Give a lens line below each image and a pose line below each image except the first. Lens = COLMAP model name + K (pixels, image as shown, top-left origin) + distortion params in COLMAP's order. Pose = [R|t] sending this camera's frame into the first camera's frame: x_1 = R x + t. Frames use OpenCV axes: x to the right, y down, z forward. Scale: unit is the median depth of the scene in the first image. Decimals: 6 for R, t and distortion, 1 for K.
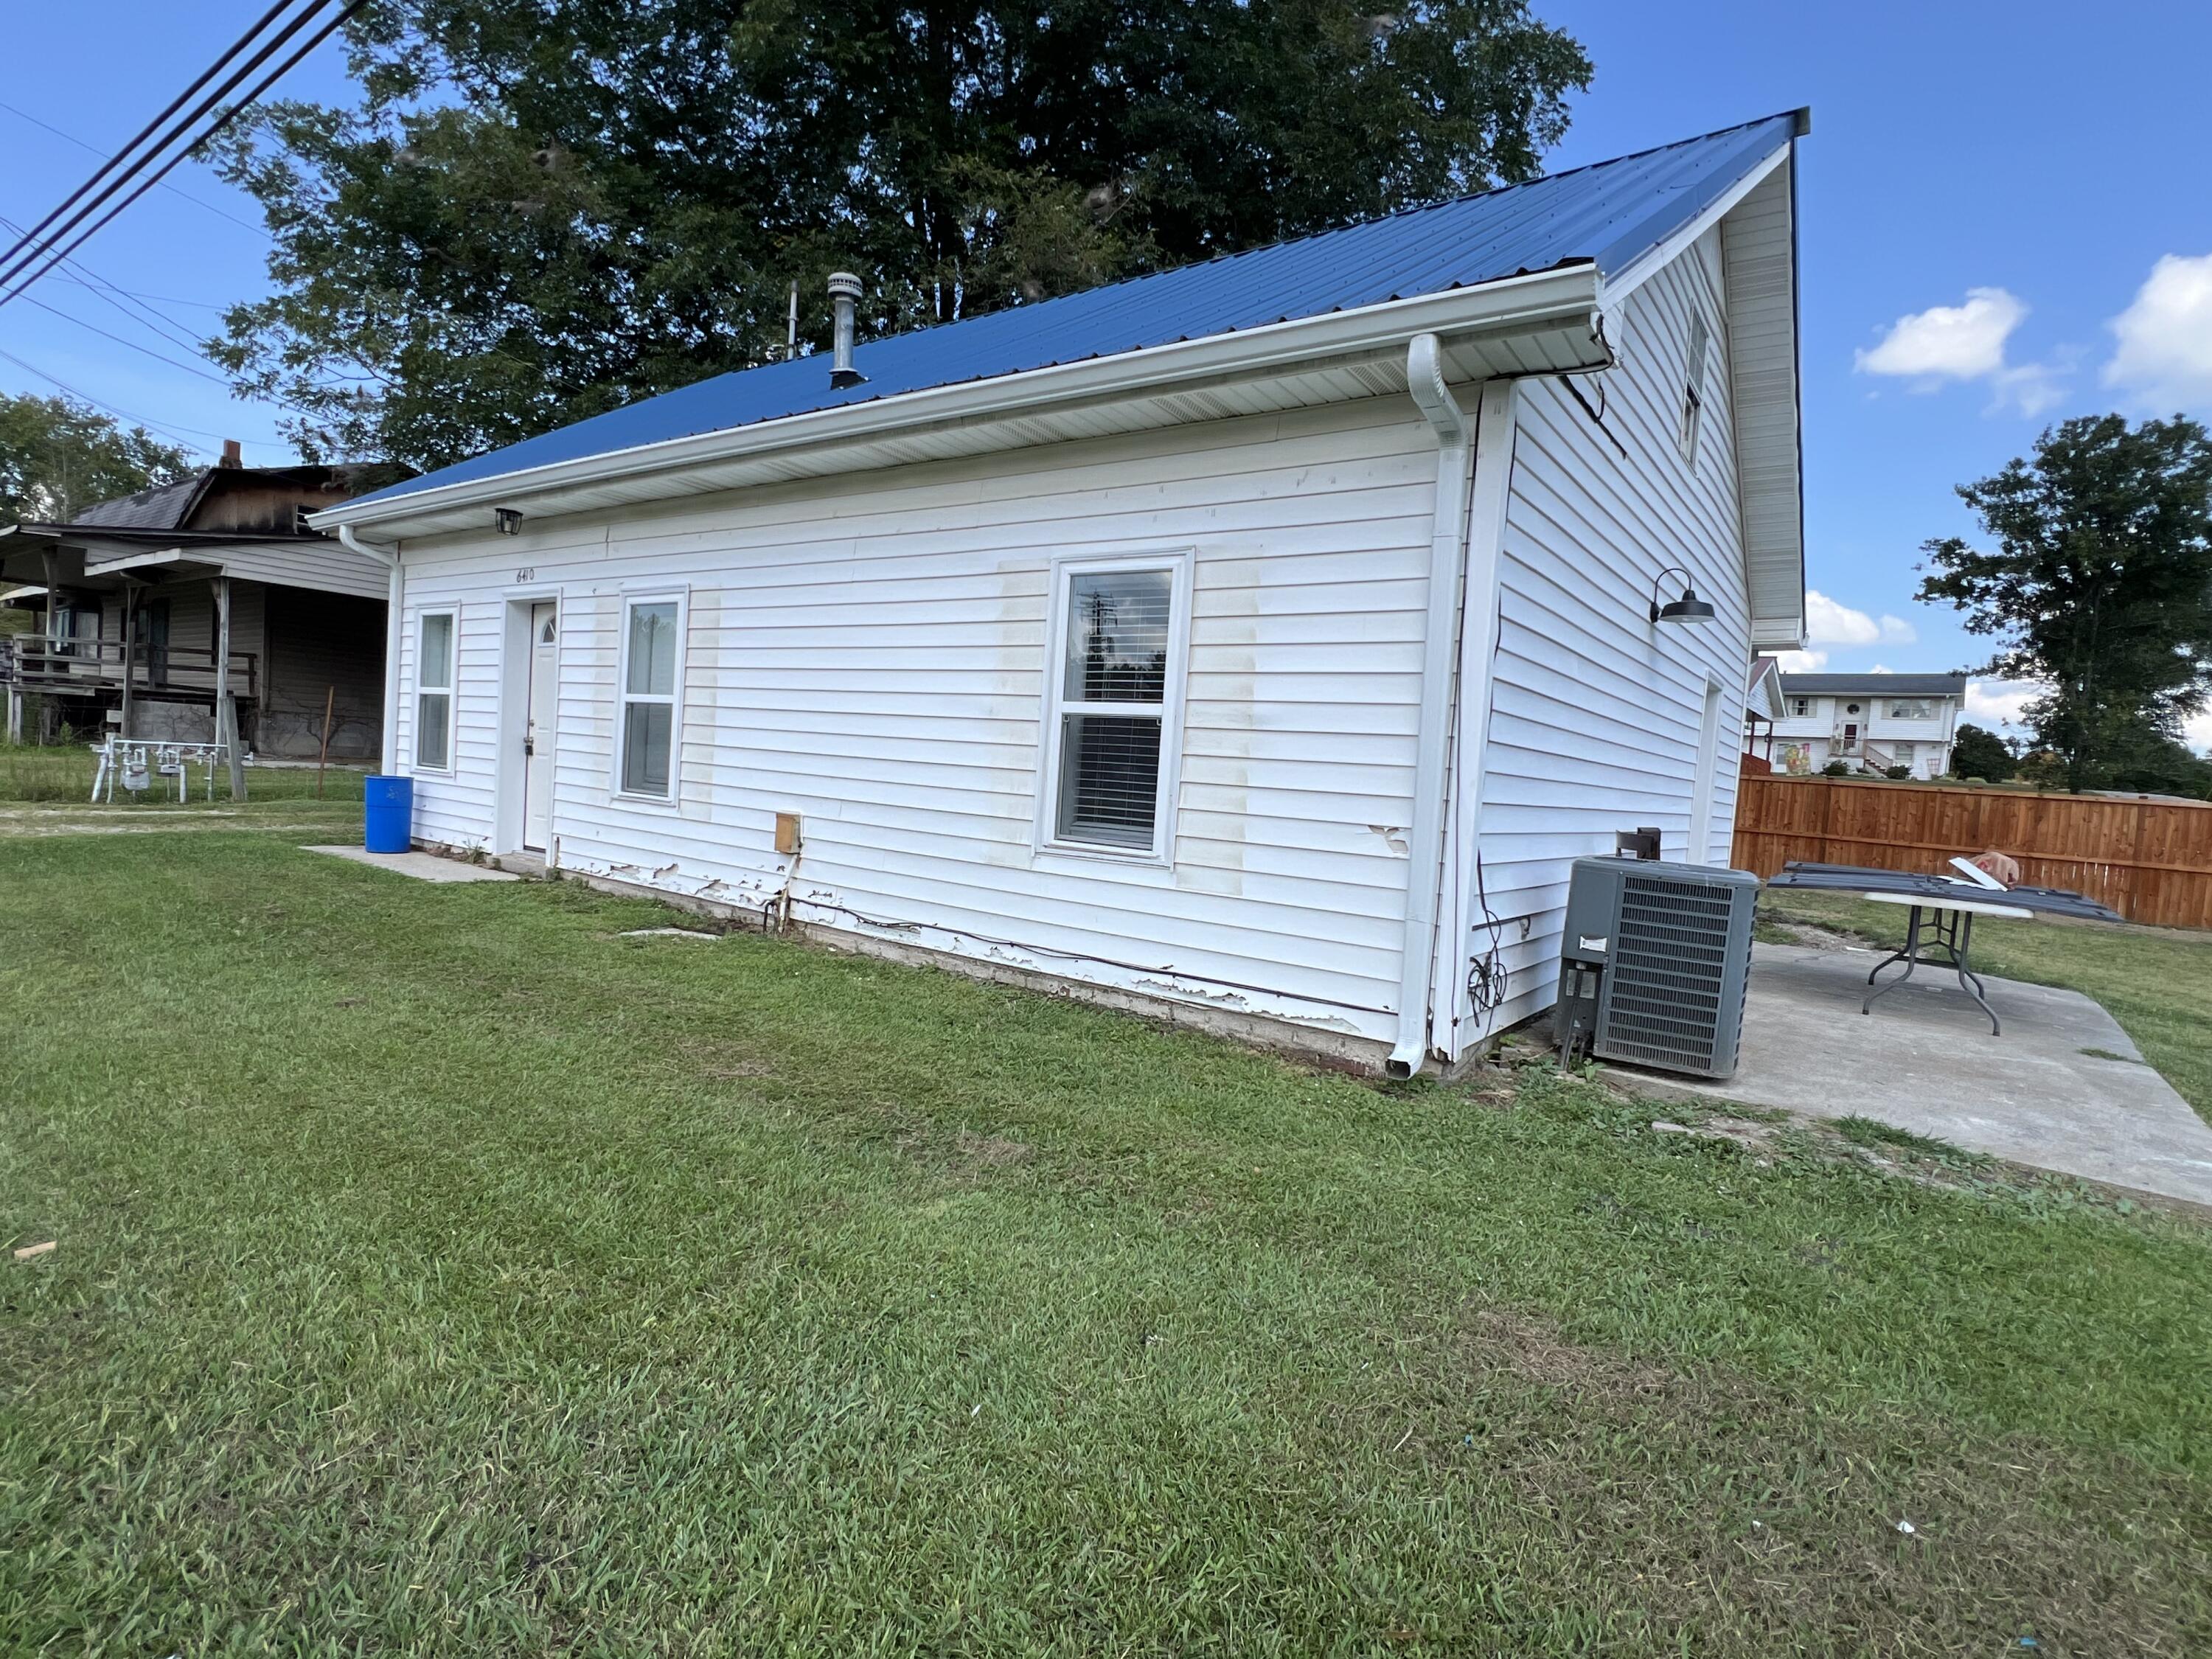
lens RADIAL K [[1119.2, 0, 1098.2], [0, 1119.2, 827.3], [0, 0, 1]] dist [-0.002966, -0.001043]
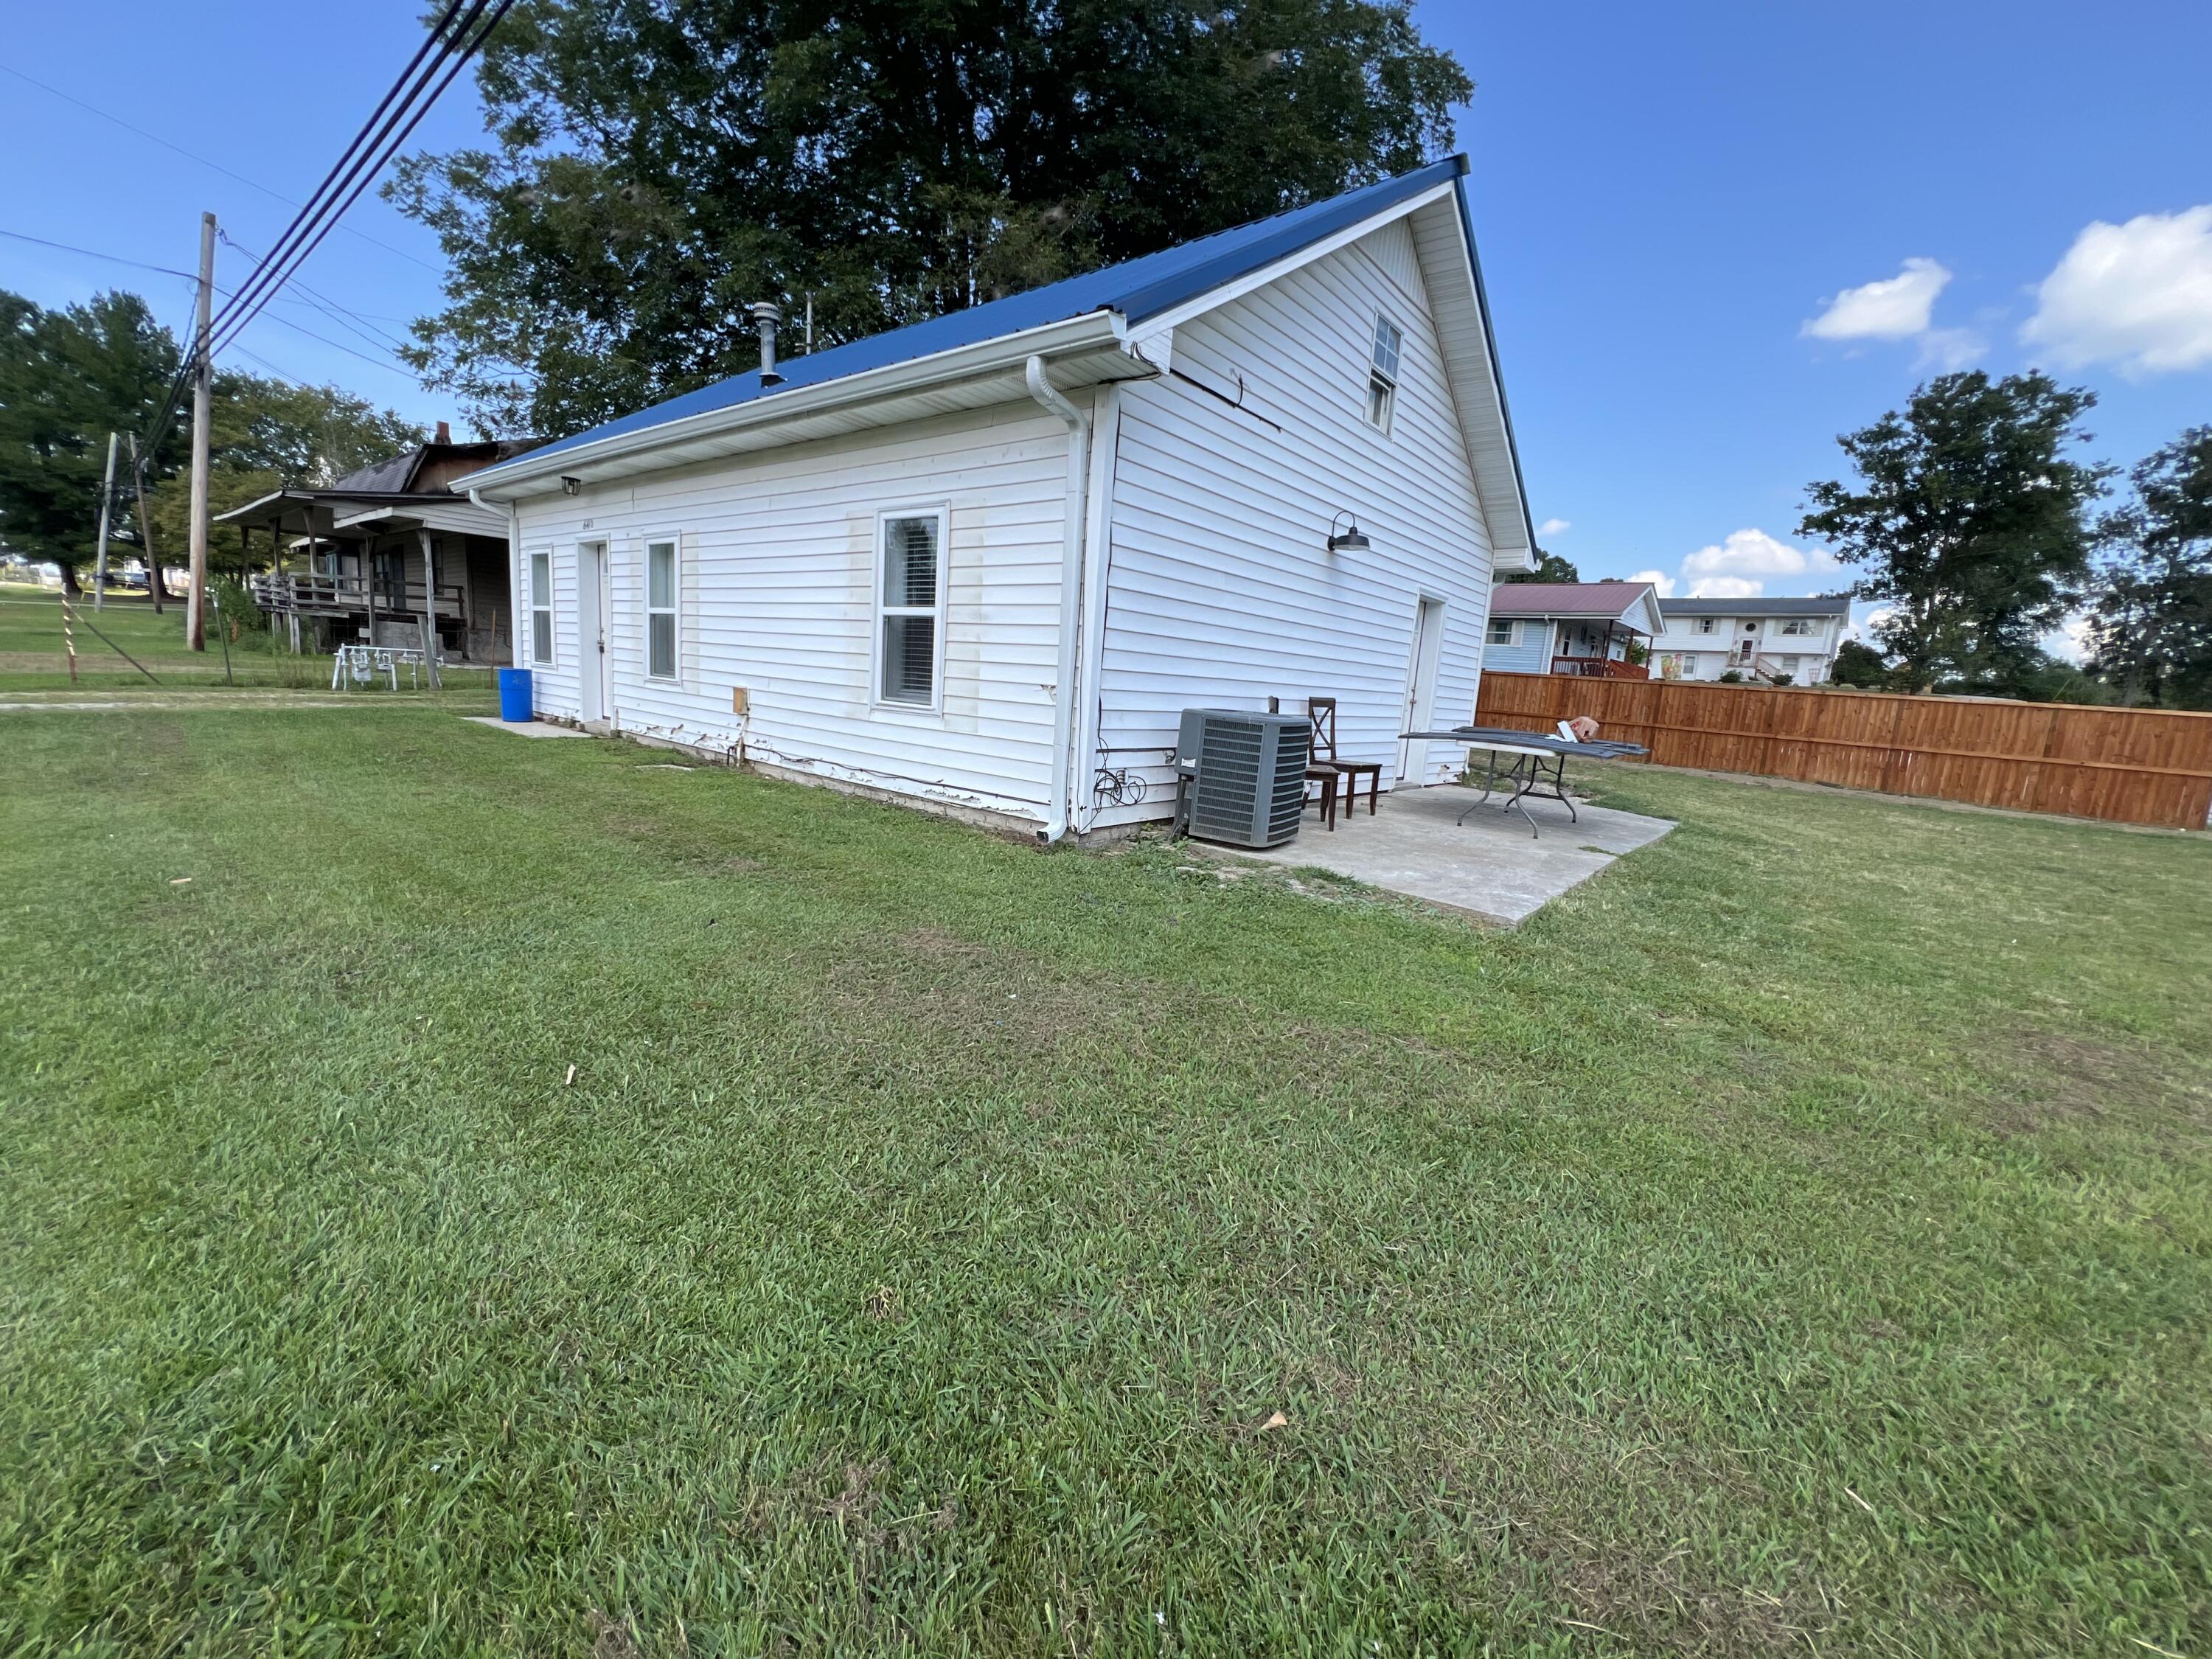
lens RADIAL K [[882.1, 0, 1101.7], [0, 882.1, 821.0], [0, 0, 1]] dist [-0.003338, 0.000152]
pose [[0.998376, 0.009106, -0.056233, 0.188281], [-0.003045, 0.994260, 0.106947, 0.026129], [0.056884, -0.106602, 0.992673, -0.108194]]
